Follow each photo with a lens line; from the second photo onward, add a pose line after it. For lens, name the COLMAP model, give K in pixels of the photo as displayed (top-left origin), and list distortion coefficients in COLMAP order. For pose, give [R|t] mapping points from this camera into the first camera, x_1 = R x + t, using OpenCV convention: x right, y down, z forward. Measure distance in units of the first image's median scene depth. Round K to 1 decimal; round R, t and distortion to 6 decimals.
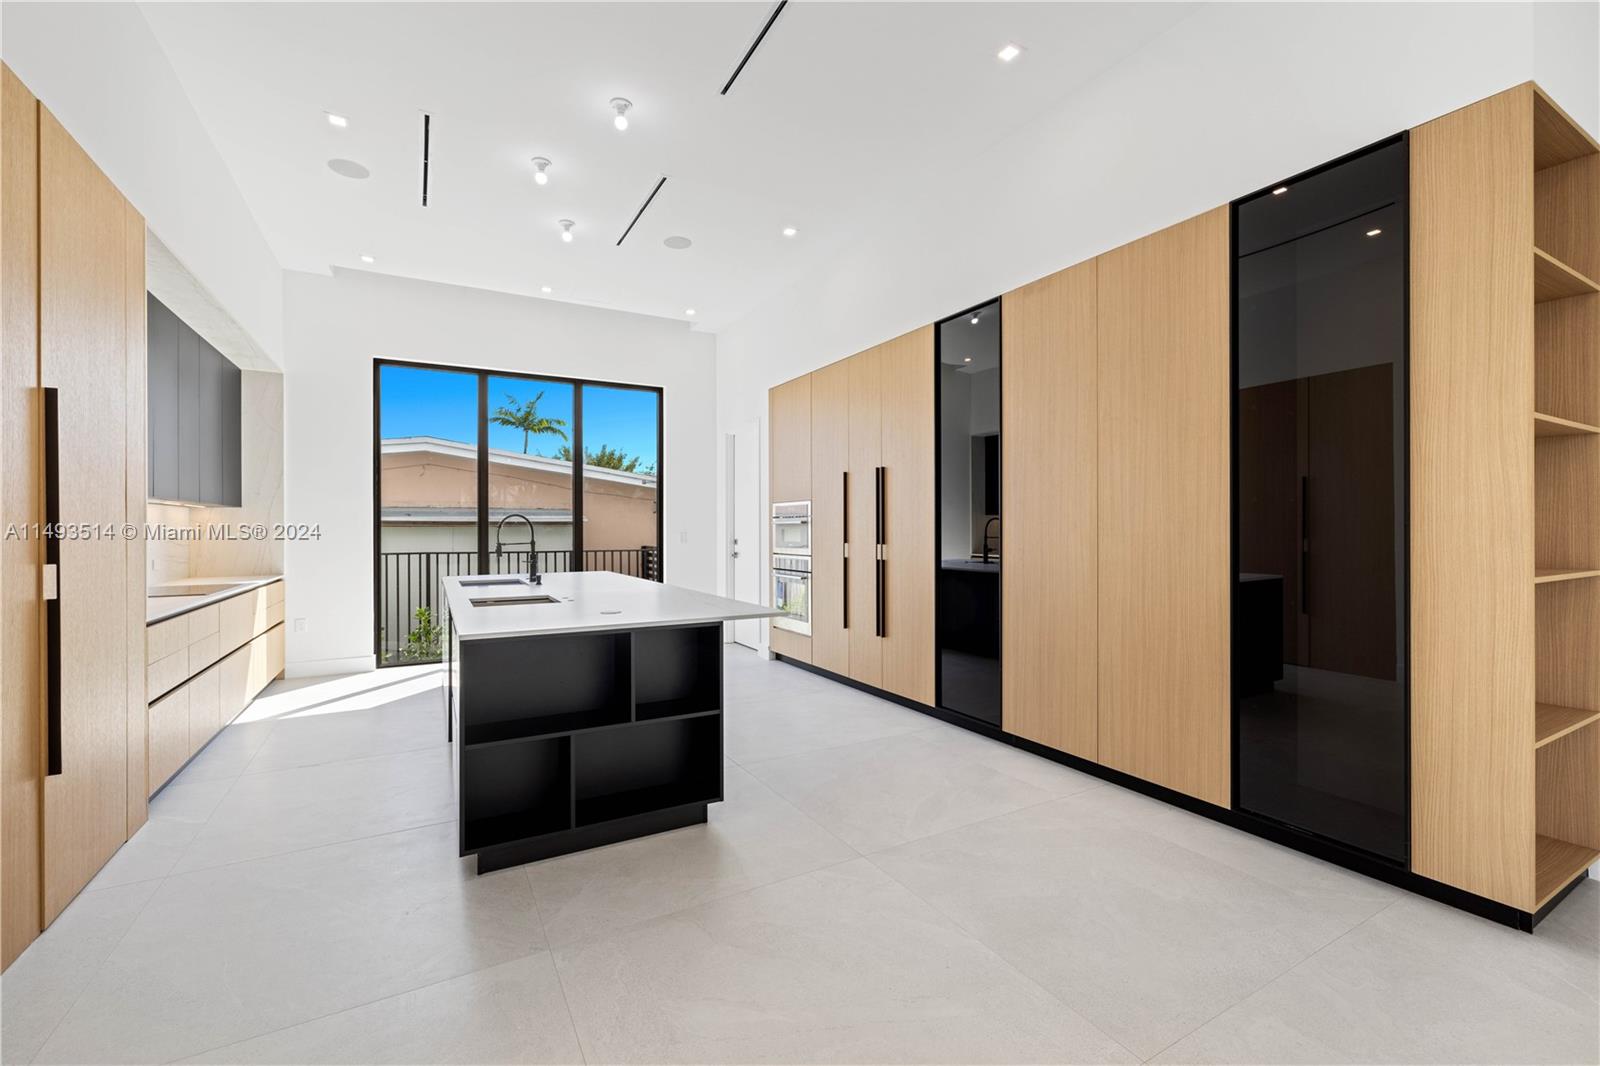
lens RADIAL K [[670.0, 0, 800.0], [0, 670.0, 533.0], [0, 0, 1]] dist [0.000328, -0.000023]
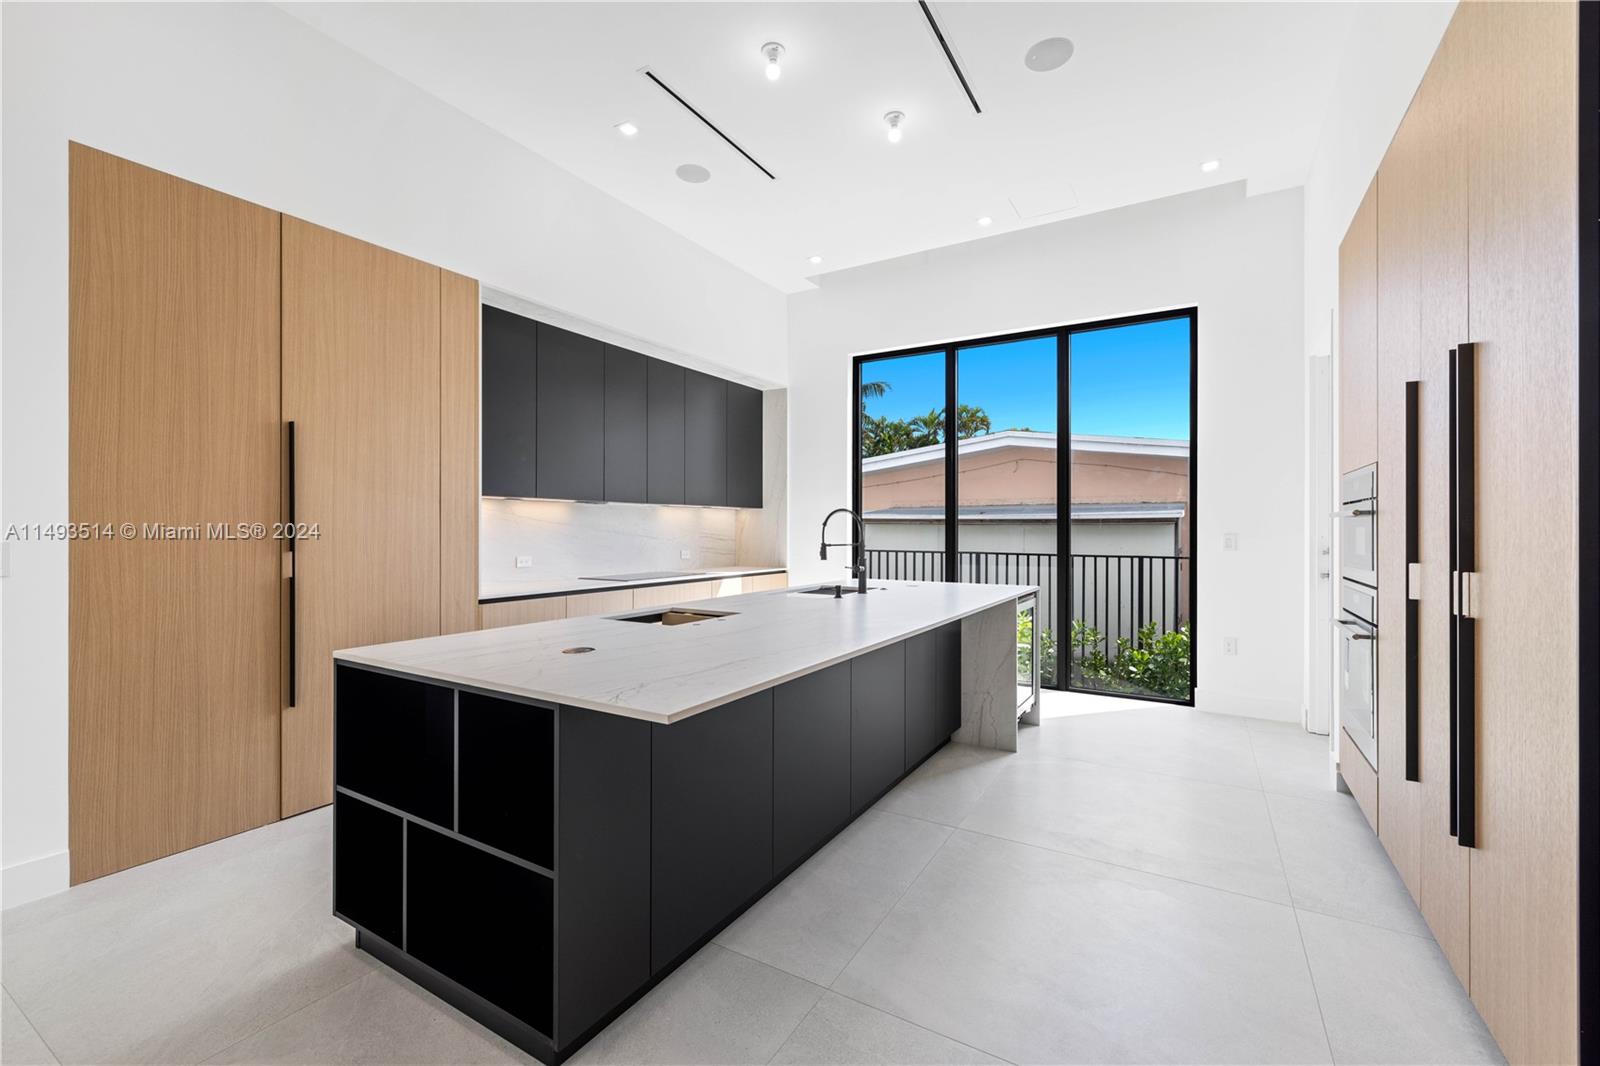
lens RADIAL K [[683.7, 0, 800.0], [0, 683.7, 533.0], [0, 0, 1]] dist [0.031763, -0.000022]
pose [[0.507135, 0.008955, -0.861820, 0.173884], [-0.007734, 0.999953, 0.005839, -0.002029], [0.861832, 0.003704, 0.507181, 0.336119]]
